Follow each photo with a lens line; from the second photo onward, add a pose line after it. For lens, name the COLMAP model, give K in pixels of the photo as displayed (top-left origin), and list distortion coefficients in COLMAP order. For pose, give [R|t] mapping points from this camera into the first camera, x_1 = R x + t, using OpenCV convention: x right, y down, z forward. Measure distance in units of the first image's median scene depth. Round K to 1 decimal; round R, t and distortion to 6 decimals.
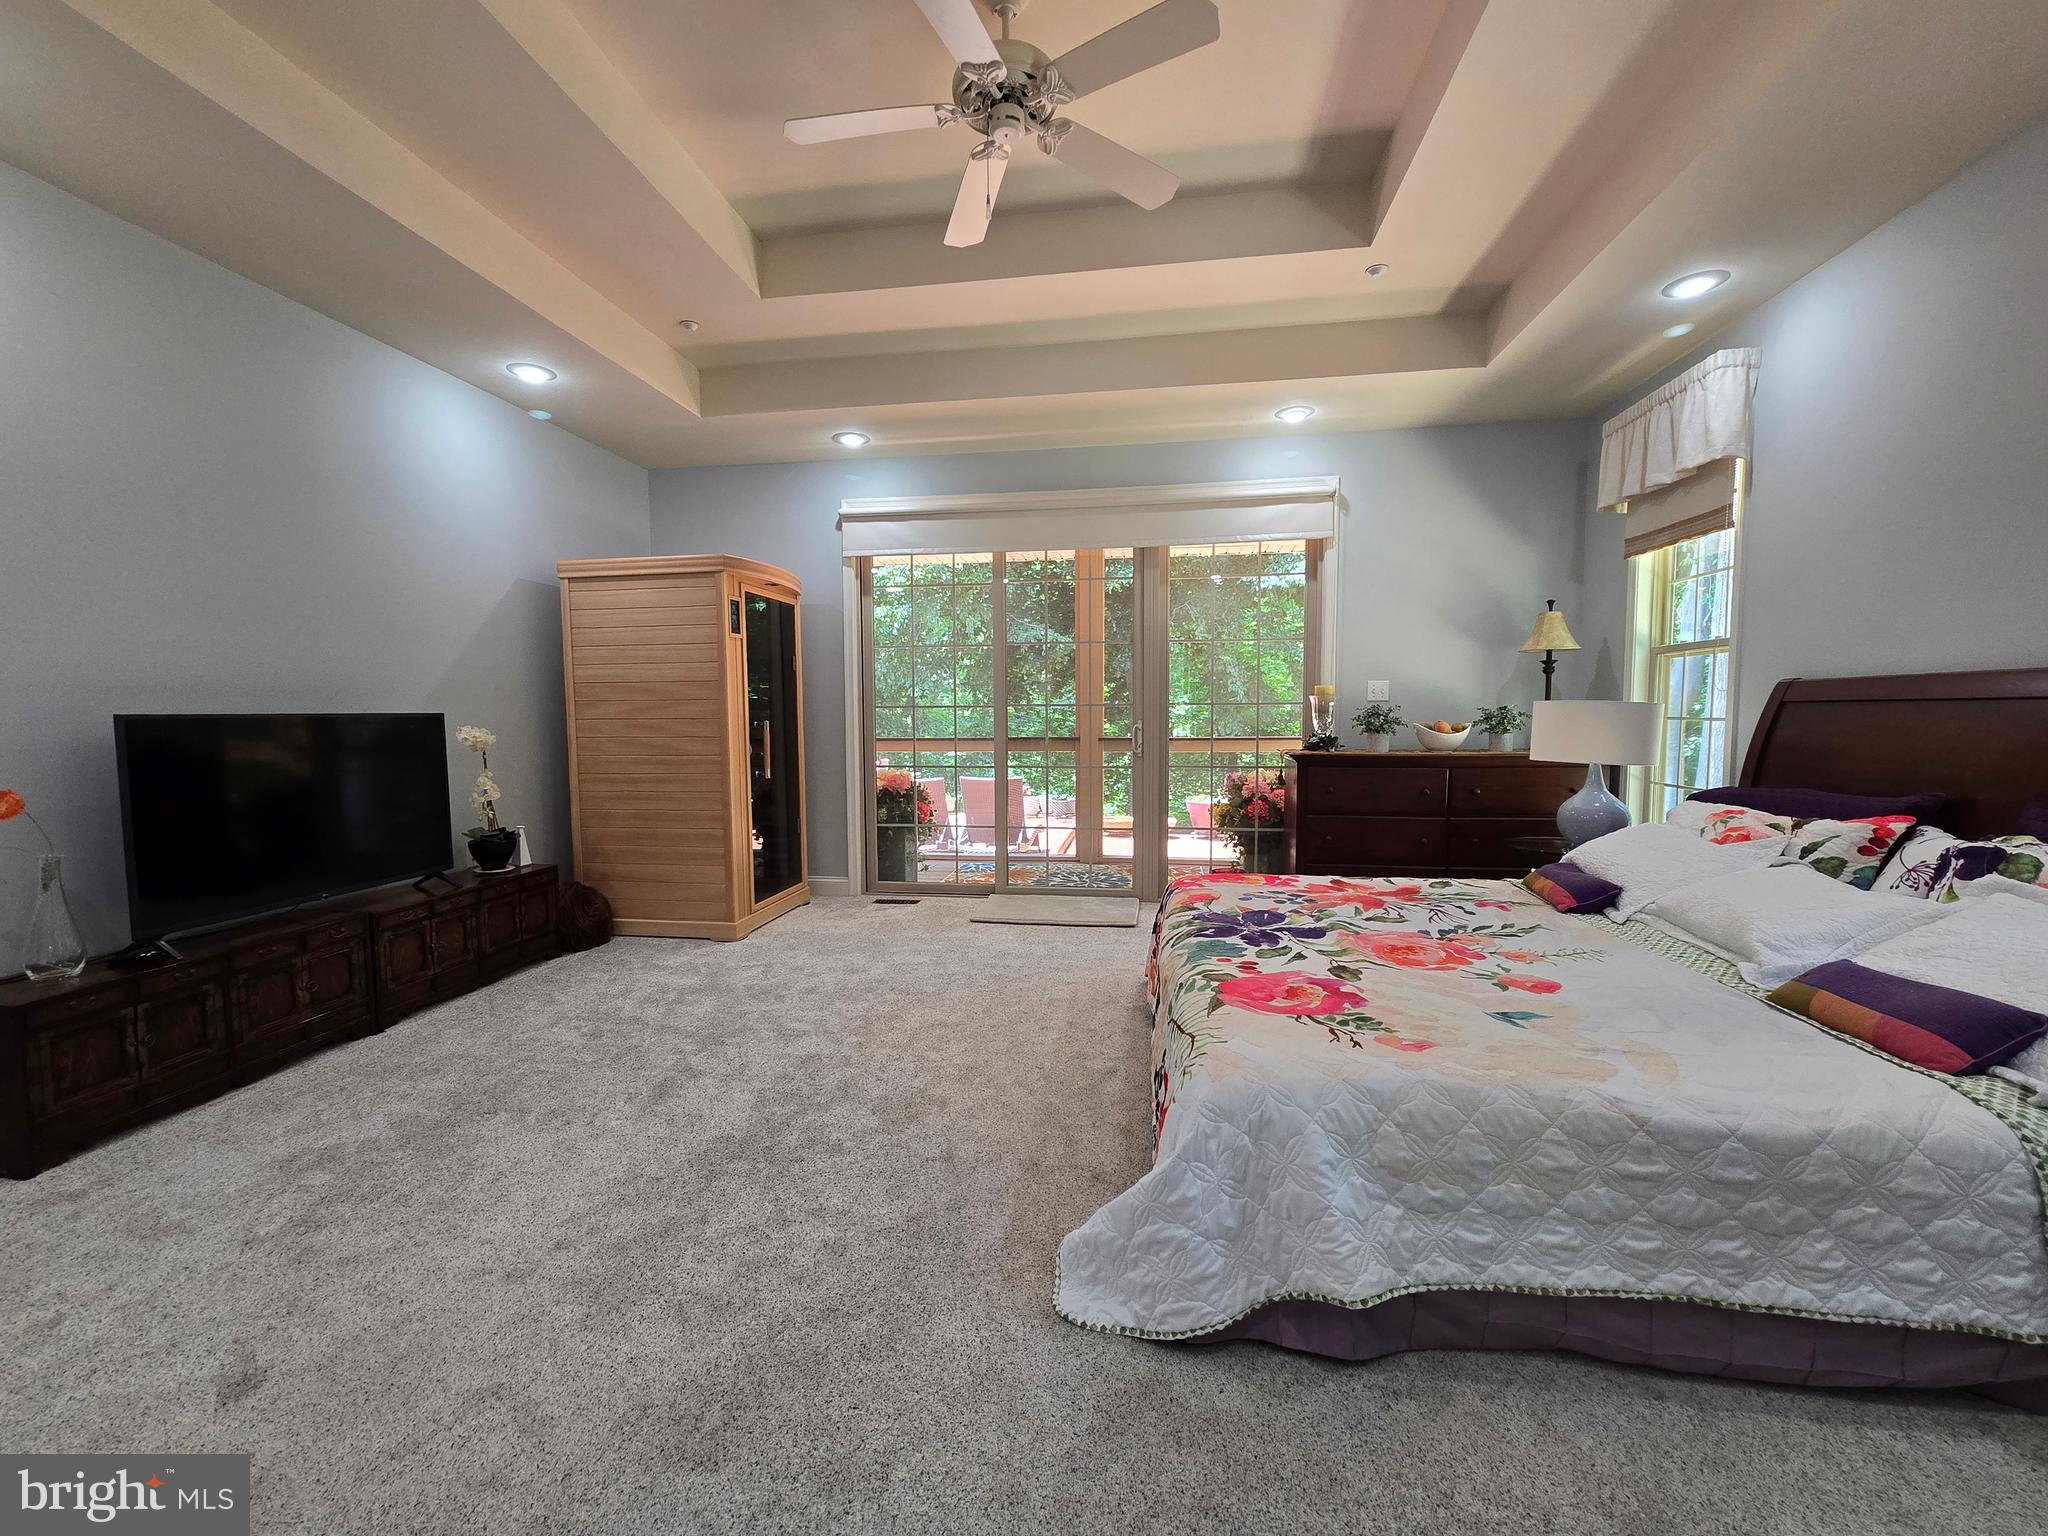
lens RADIAL K [[836.3, 0, 1017.8], [0, 836.3, 767.6], [0, 0, 1]] dist [-0.003955, 0.000339]
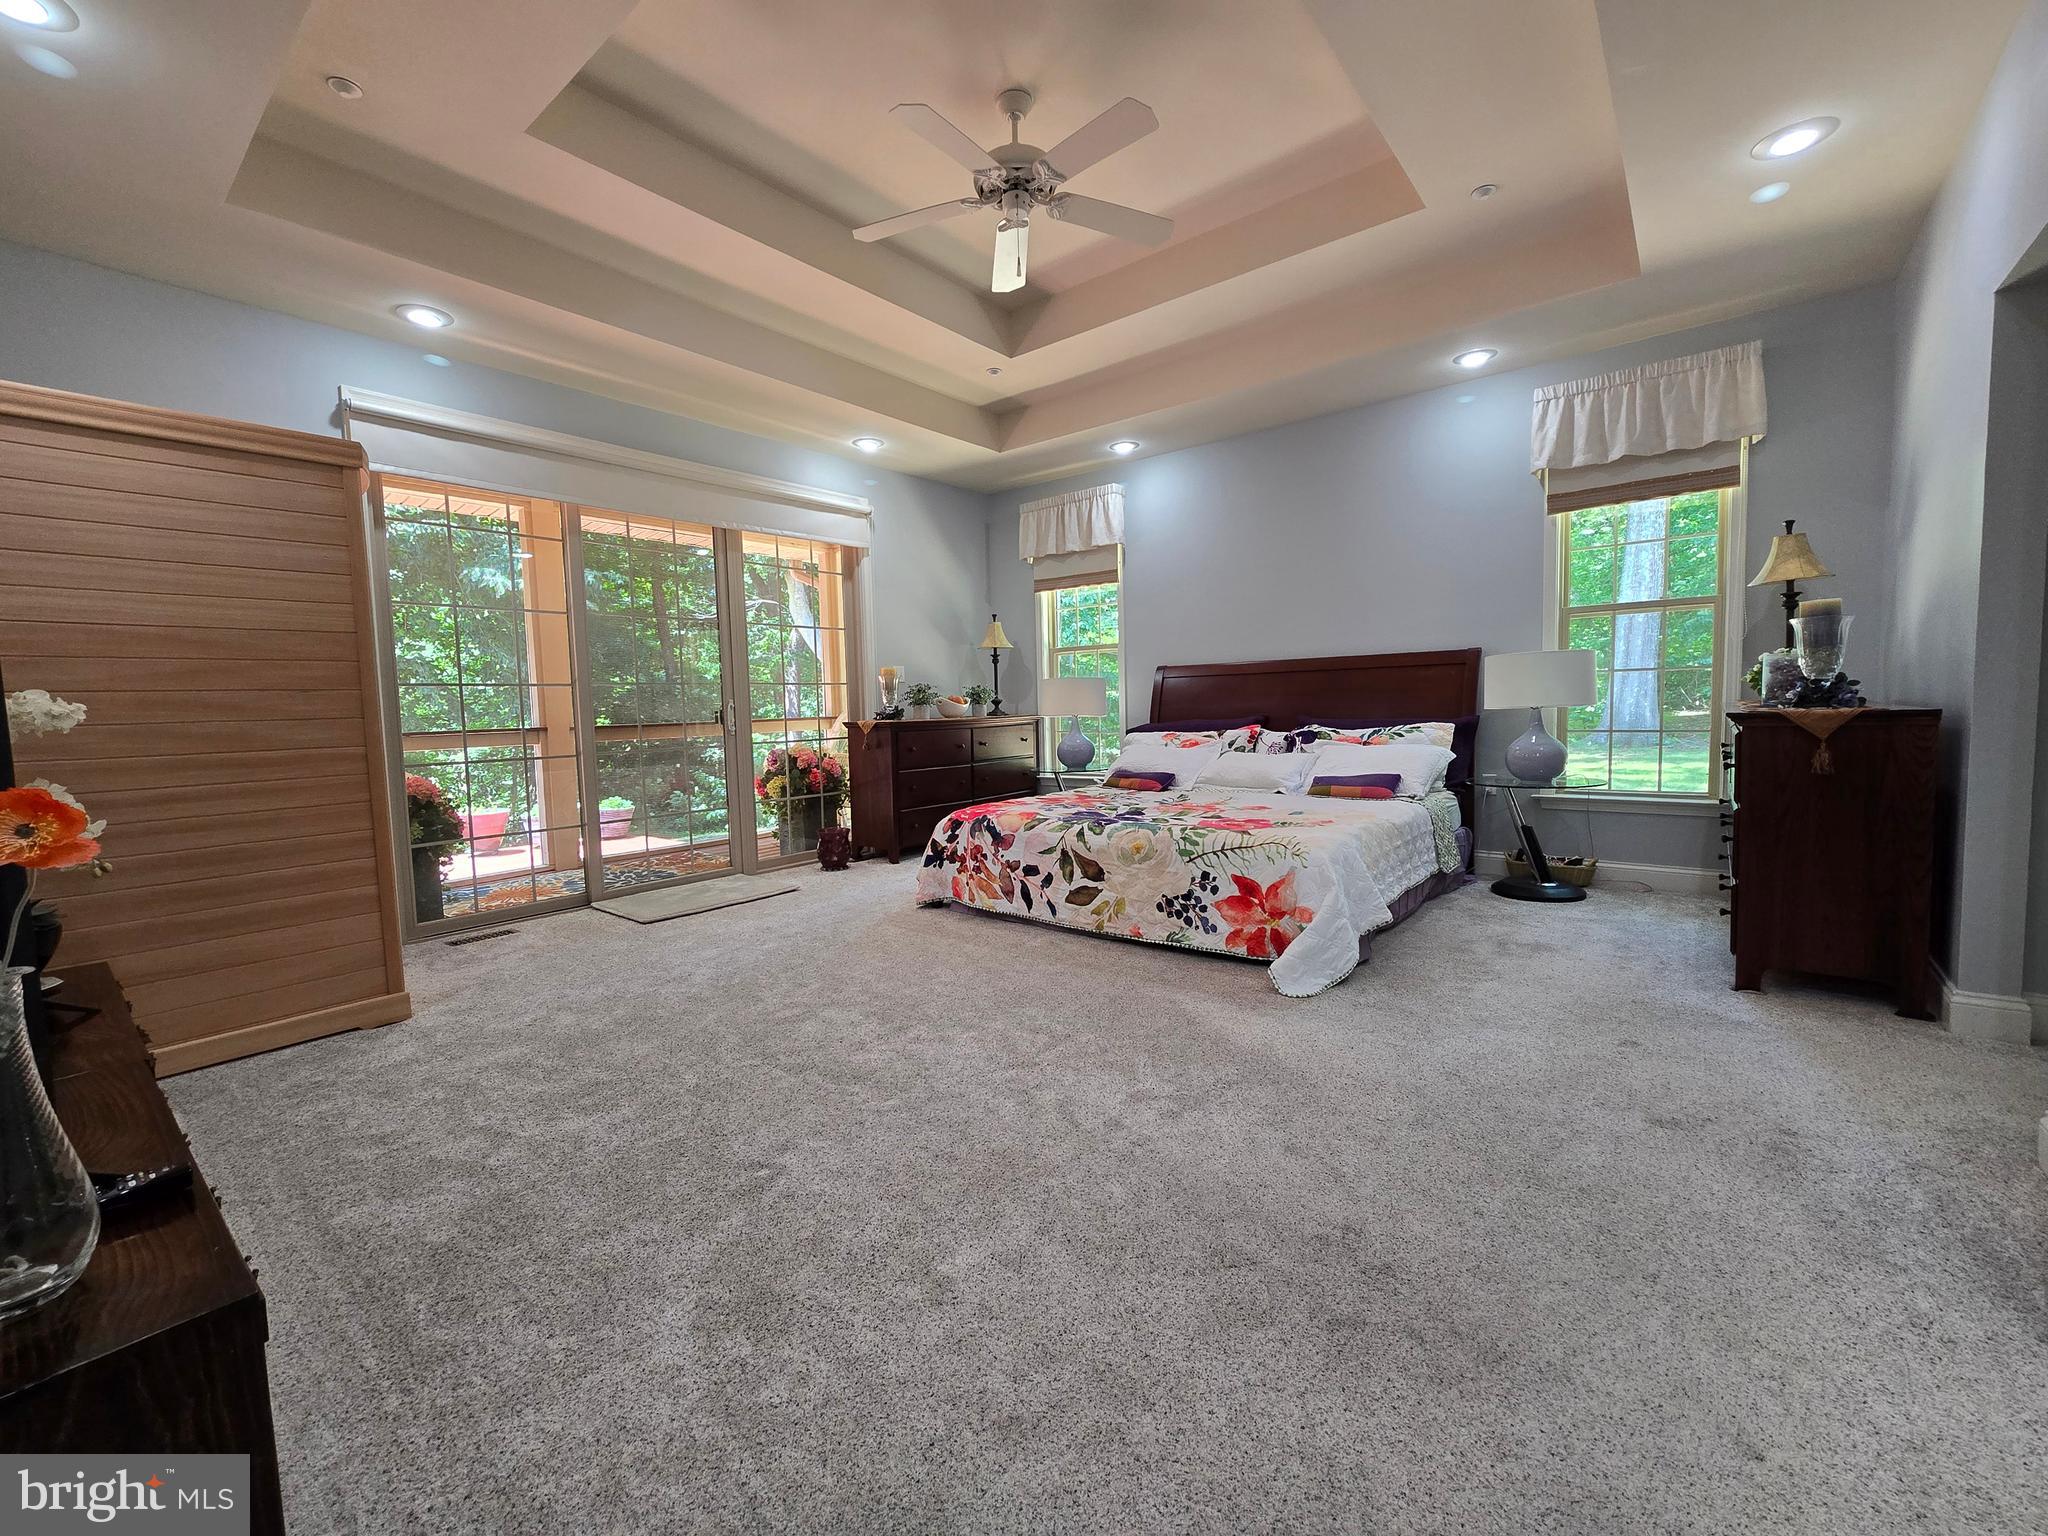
lens RADIAL K [[836.3, 0, 1017.8], [0, 836.3, 767.6], [0, 0, 1]] dist [-0.003955, 0.000339]
pose [[0.509659, -0.073480, 0.857233, -0.670375], [0.081981, 0.995961, 0.036630, 0.021245], [-0.856462, 0.051608, 0.513624, 0.222842]]
